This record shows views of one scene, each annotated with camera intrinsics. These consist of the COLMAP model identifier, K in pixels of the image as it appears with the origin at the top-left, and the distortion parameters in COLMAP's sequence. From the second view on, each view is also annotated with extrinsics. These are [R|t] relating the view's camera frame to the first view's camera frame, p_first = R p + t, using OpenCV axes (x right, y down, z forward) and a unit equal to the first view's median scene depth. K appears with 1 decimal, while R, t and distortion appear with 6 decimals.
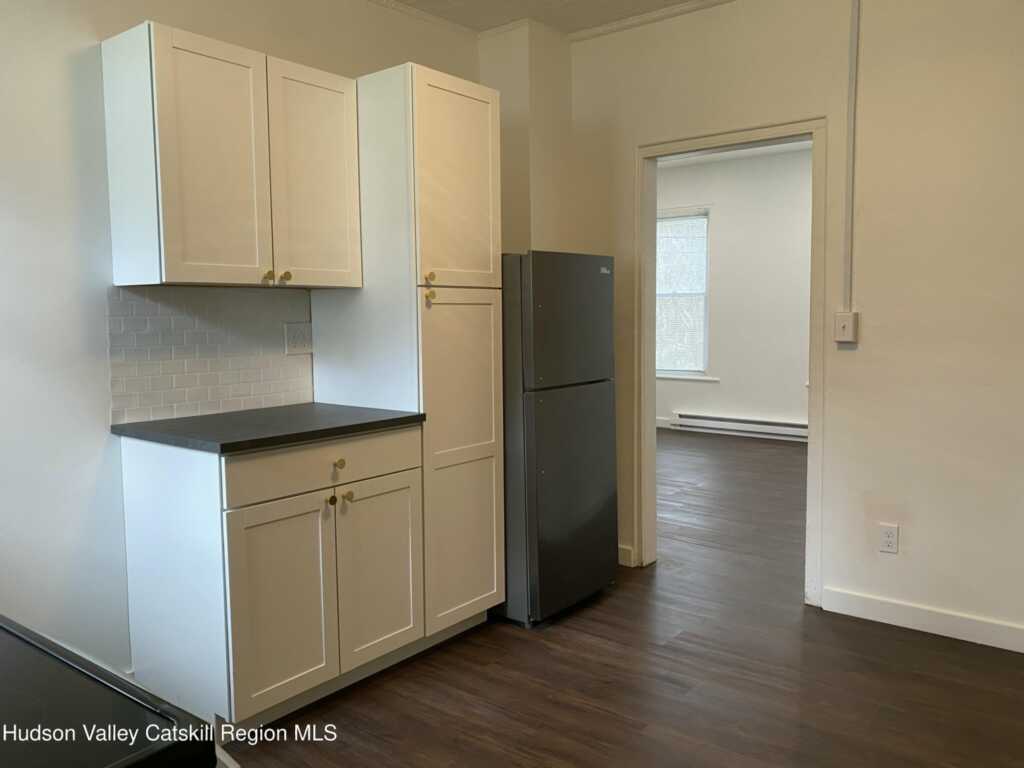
lens RADIAL K [[787.9, 0, 515.7], [0, 787.9, 377.3], [0, 0, 1]] dist [-0.010193, -0.004513]
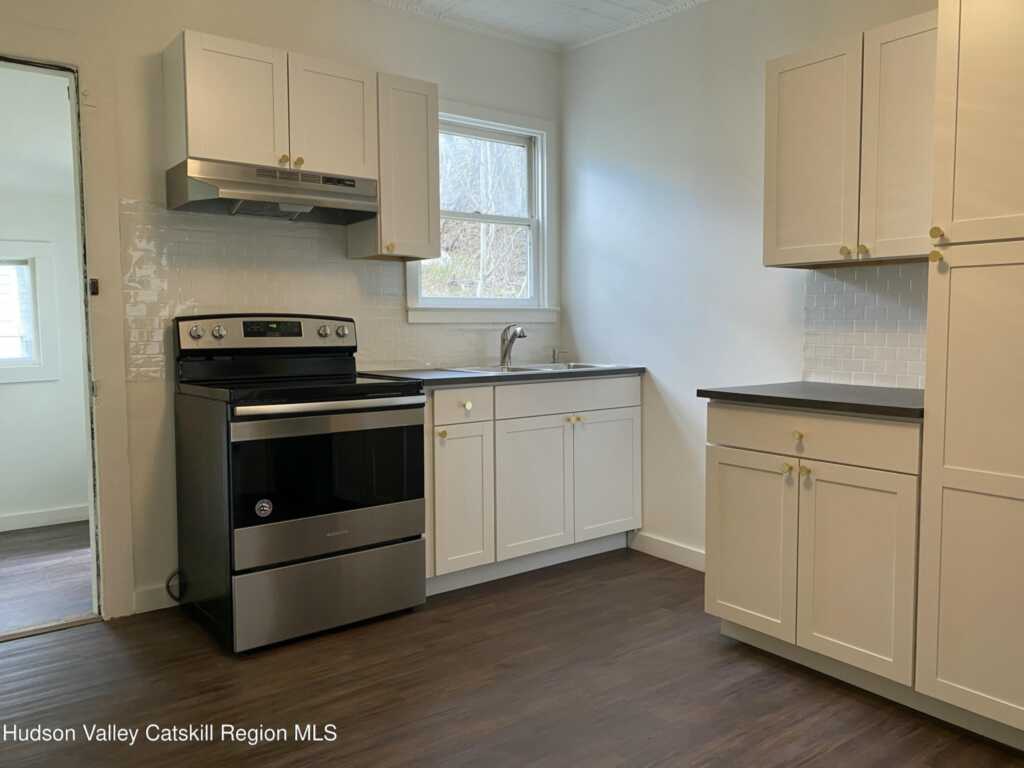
lens RADIAL K [[787.9, 0, 515.8], [0, 787.9, 384.2], [0, 0, 1]] dist [-0.010193, -0.004513]
pose [[-0.241325, 0.090925, -0.966175, 0.769325], [-0.080658, 0.990277, 0.113340, -0.037425], [0.967087, 0.105282, -0.231645, 0.808736]]
